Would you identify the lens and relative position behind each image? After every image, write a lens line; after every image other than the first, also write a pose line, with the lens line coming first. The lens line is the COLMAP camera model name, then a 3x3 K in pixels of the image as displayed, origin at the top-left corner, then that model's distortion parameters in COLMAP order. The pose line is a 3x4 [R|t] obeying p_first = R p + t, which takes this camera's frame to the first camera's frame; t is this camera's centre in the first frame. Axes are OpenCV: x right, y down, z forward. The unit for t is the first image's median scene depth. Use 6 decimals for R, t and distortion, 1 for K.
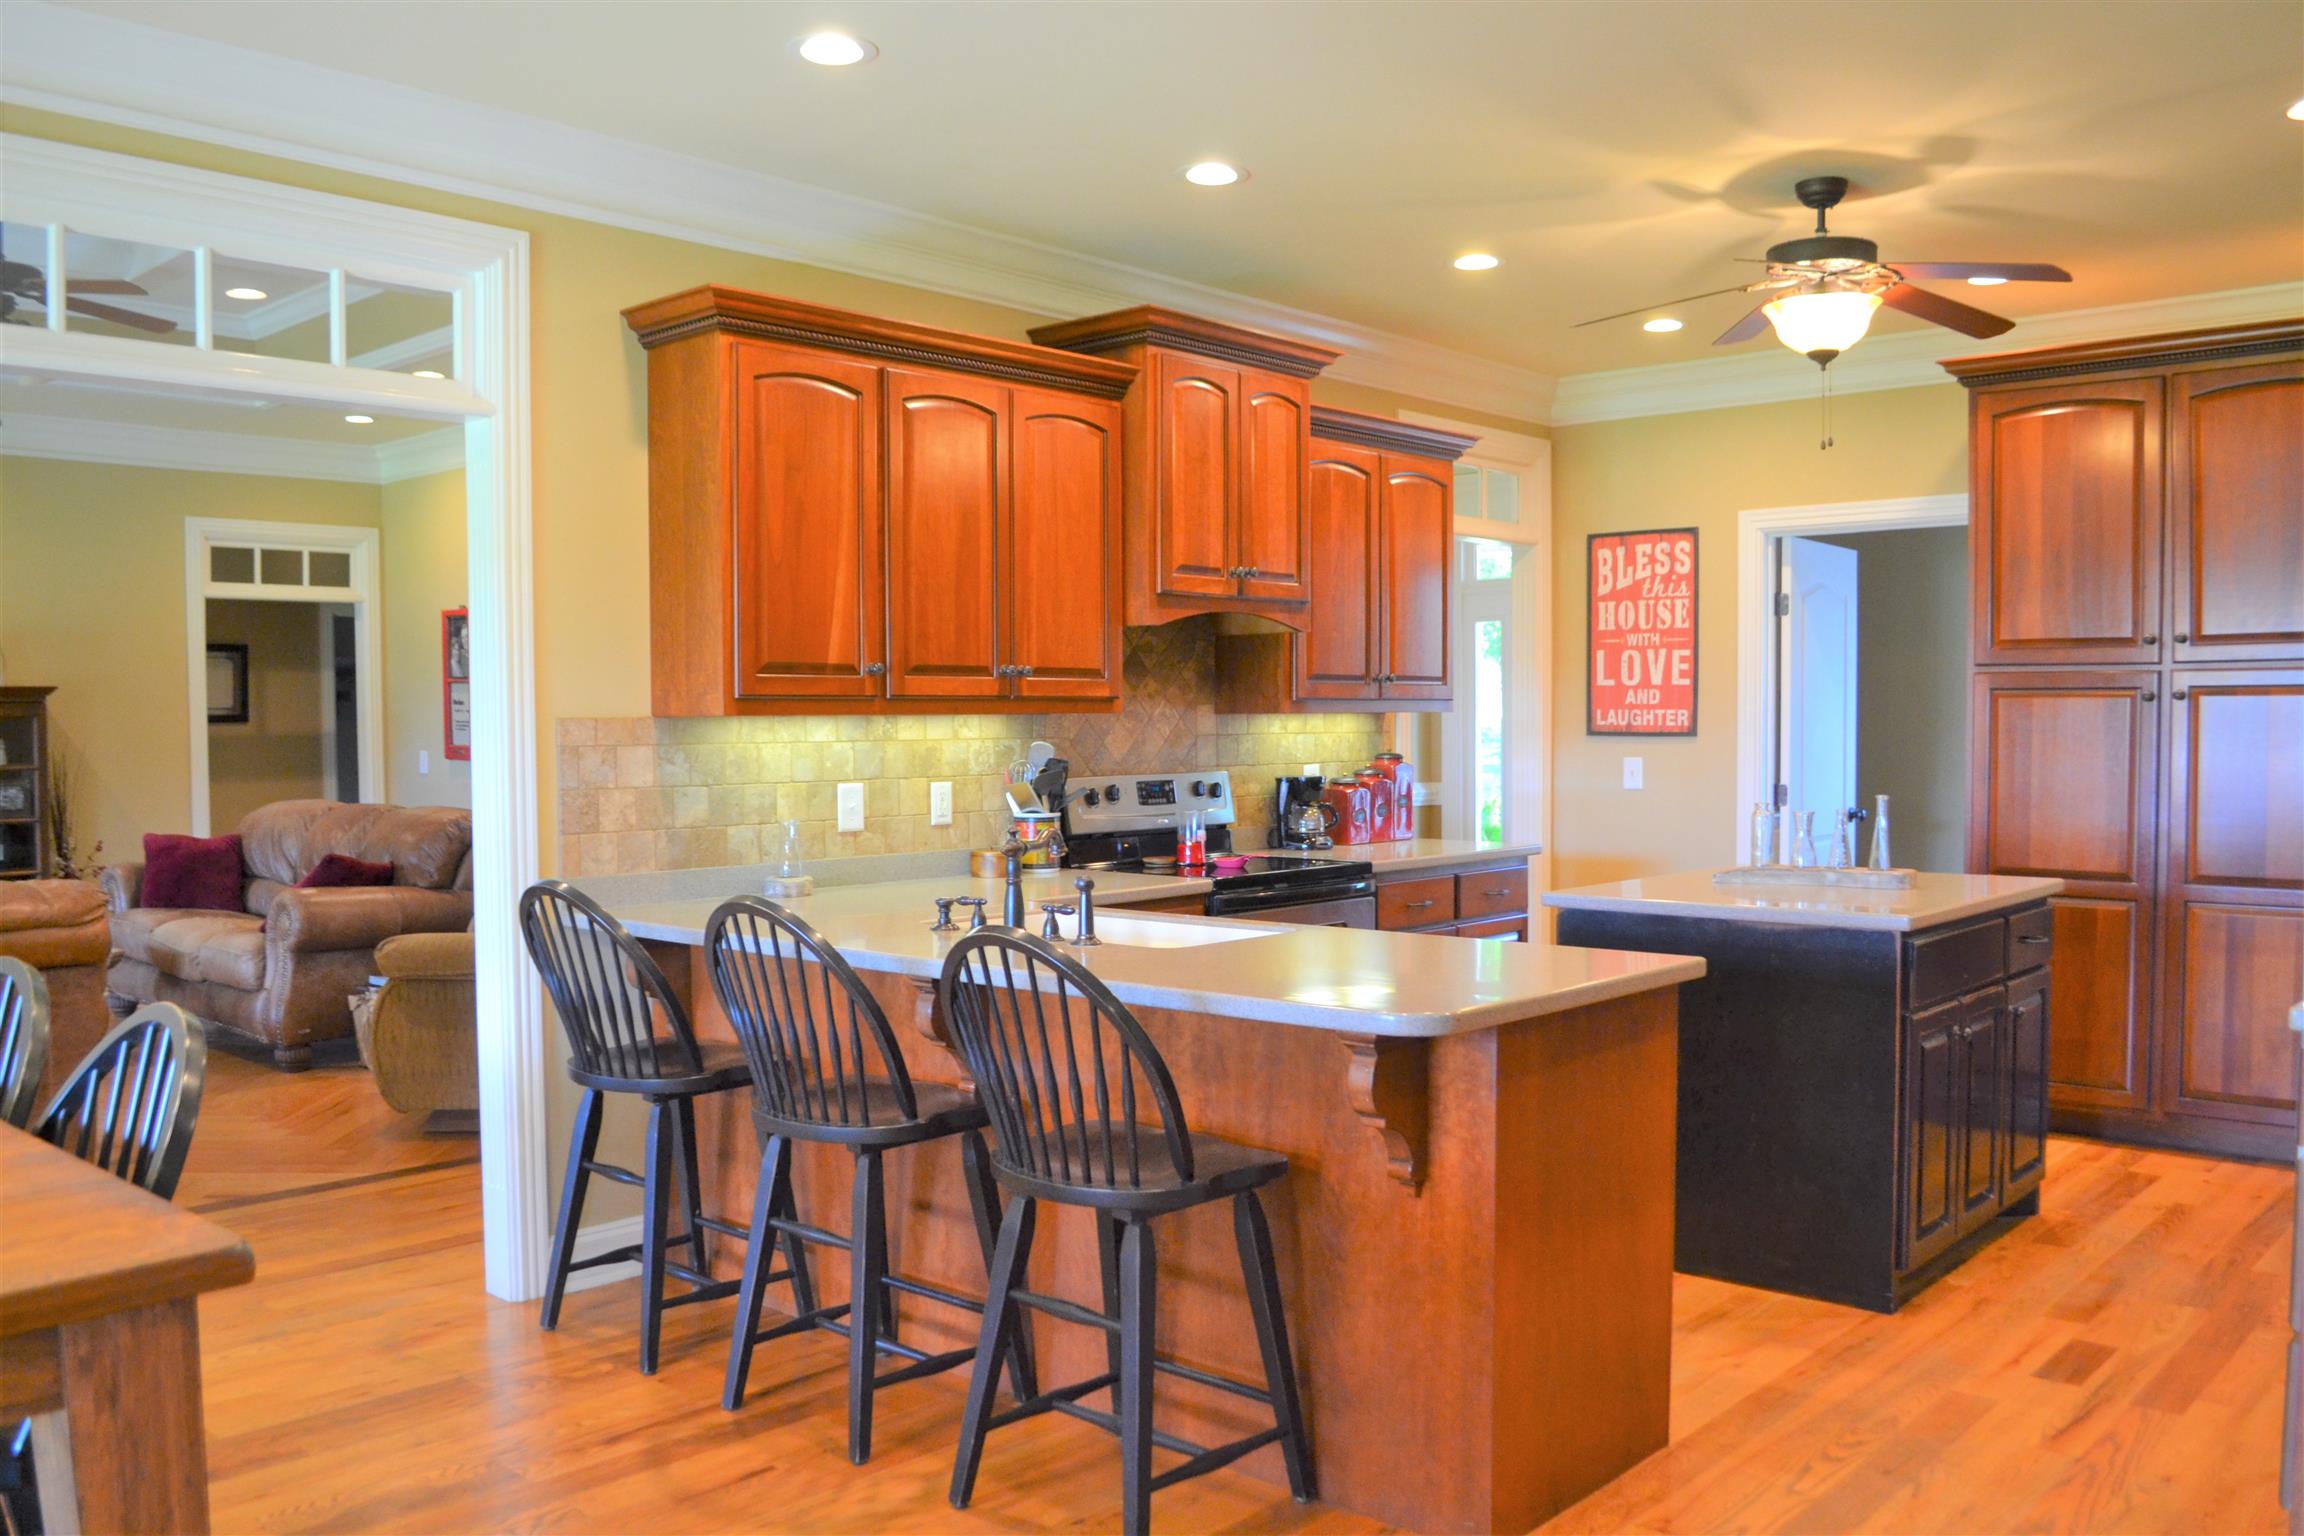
lens RADIAL K [[1828.0, 0, 1141.8], [0, 1828.0, 784.6], [0, 0, 1]] dist [-0.079881, 0.006968]
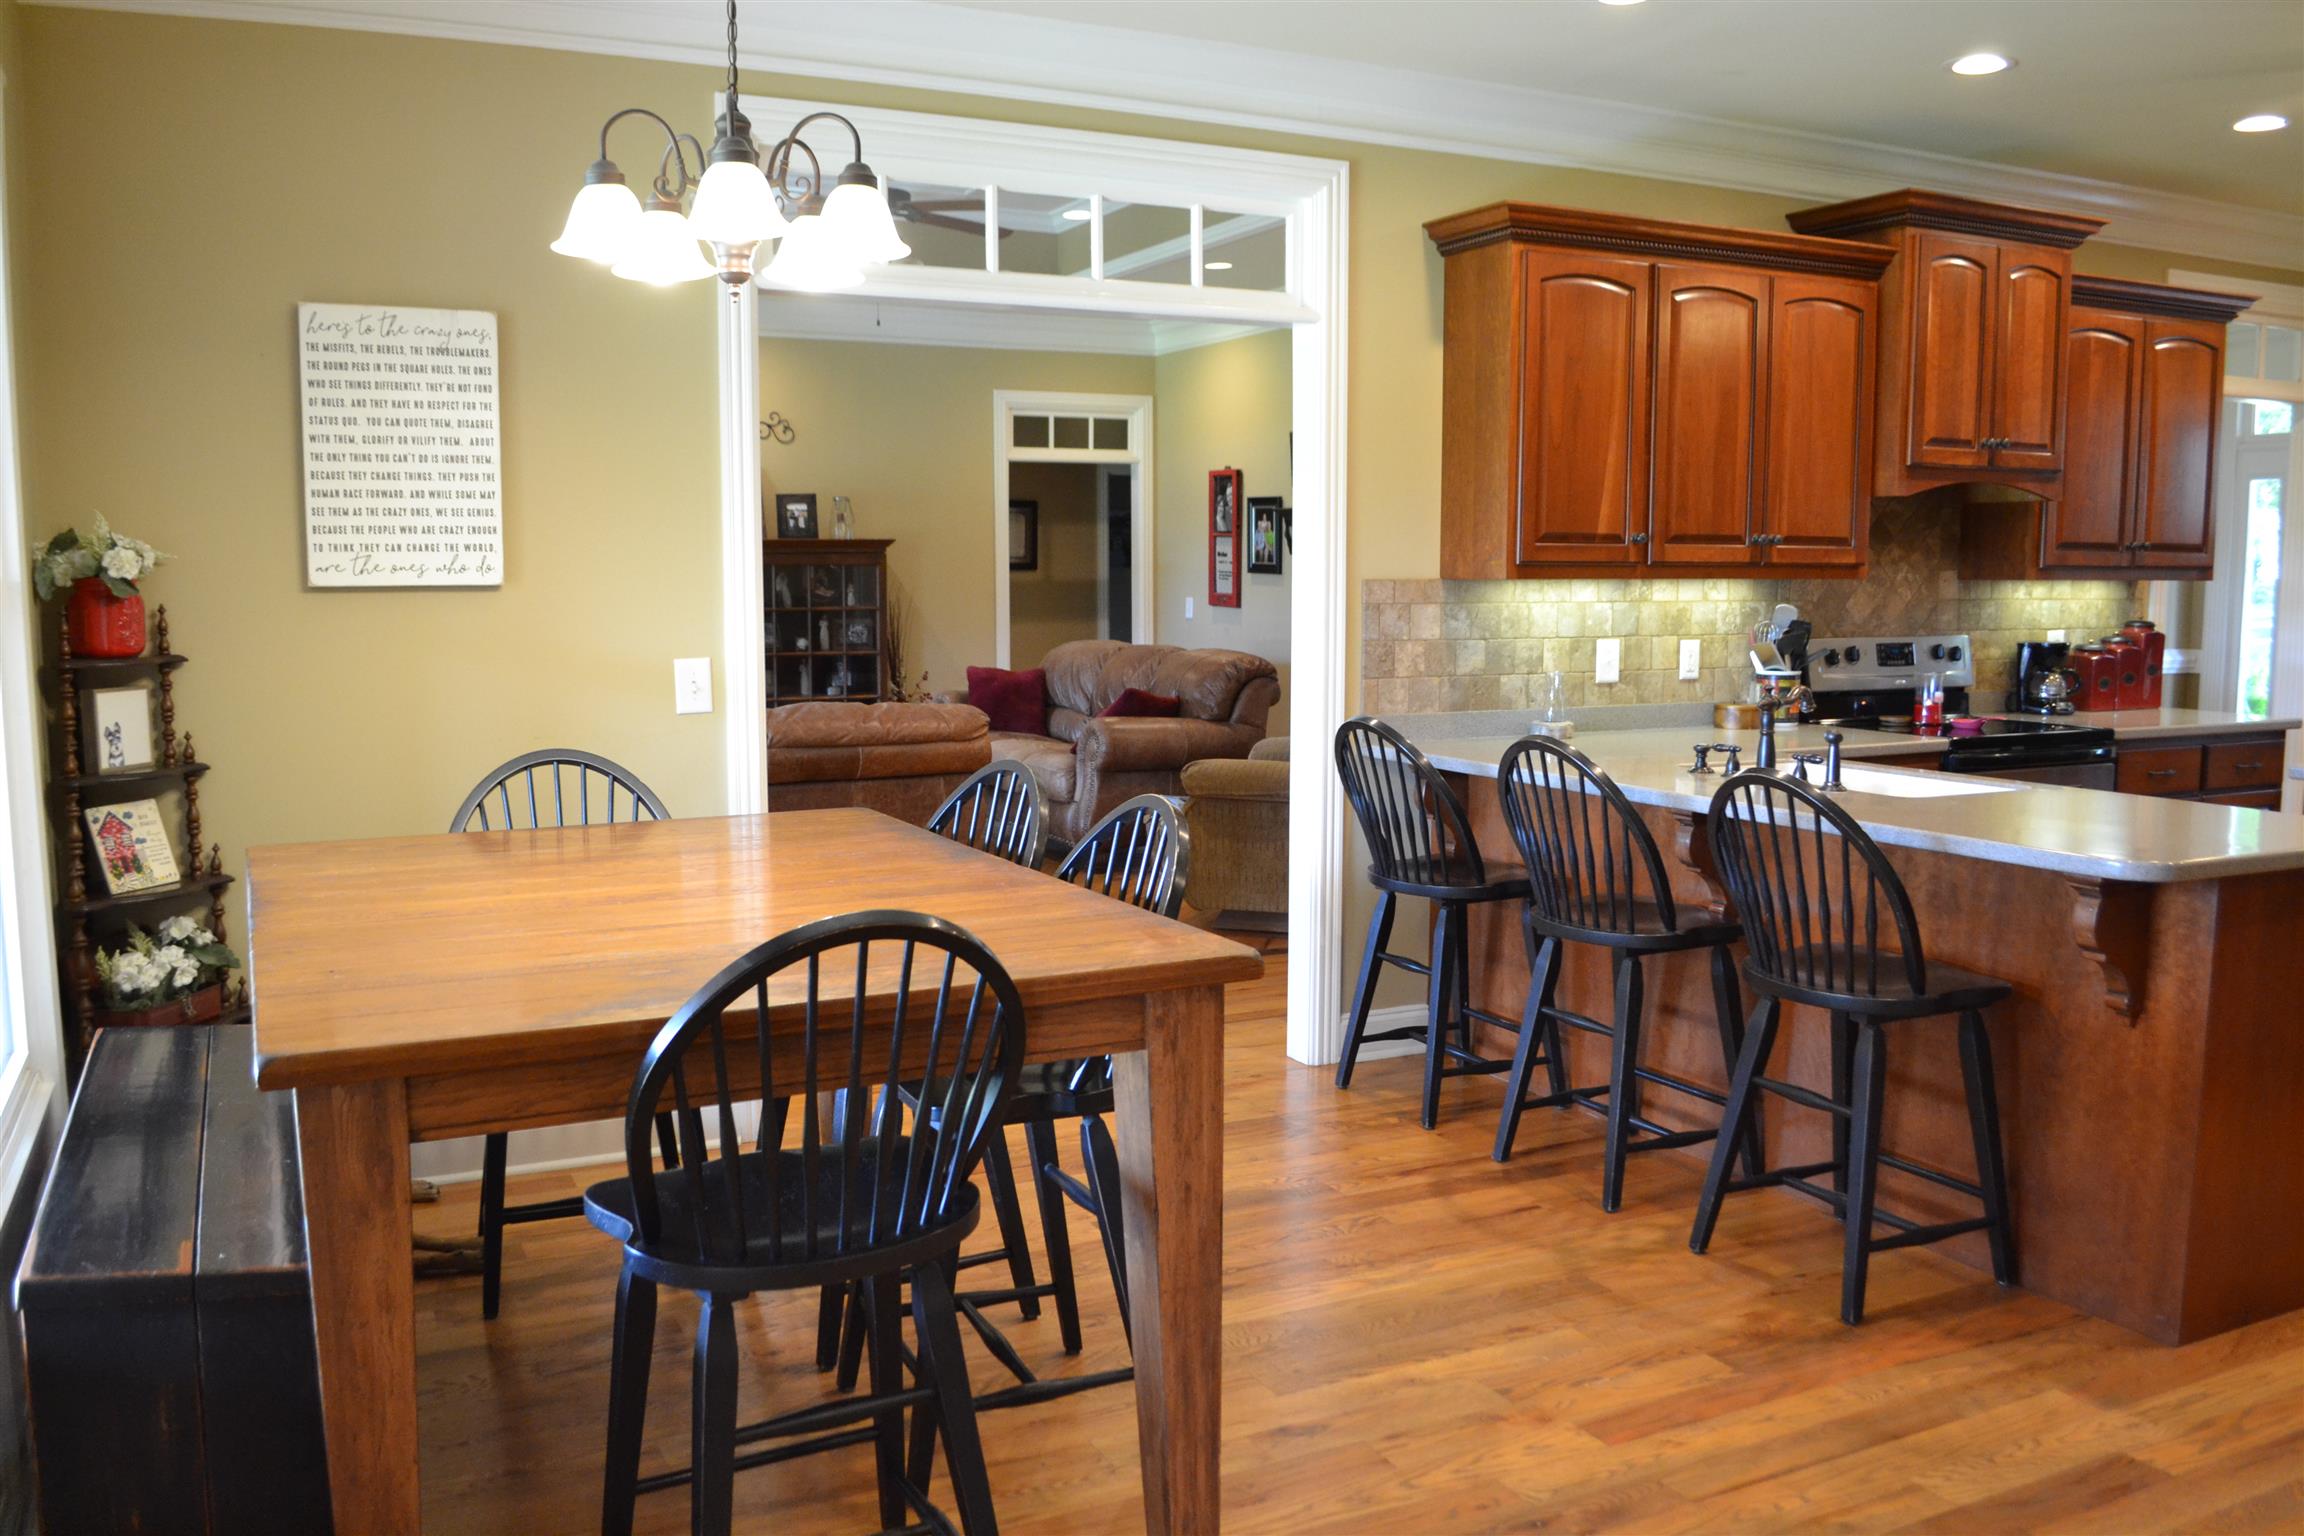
lens RADIAL K [[1828.0, 0, 1148.7], [0, 1828.0, 789.7], [0, 0, 1]] dist [-0.079881, 0.006968]
pose [[0.930277, 0.050215, -0.363406, -0.014225], [-0.018396, 0.995727, 0.090496, -0.005255], [0.366397, -0.077501, 0.927225, -0.157848]]
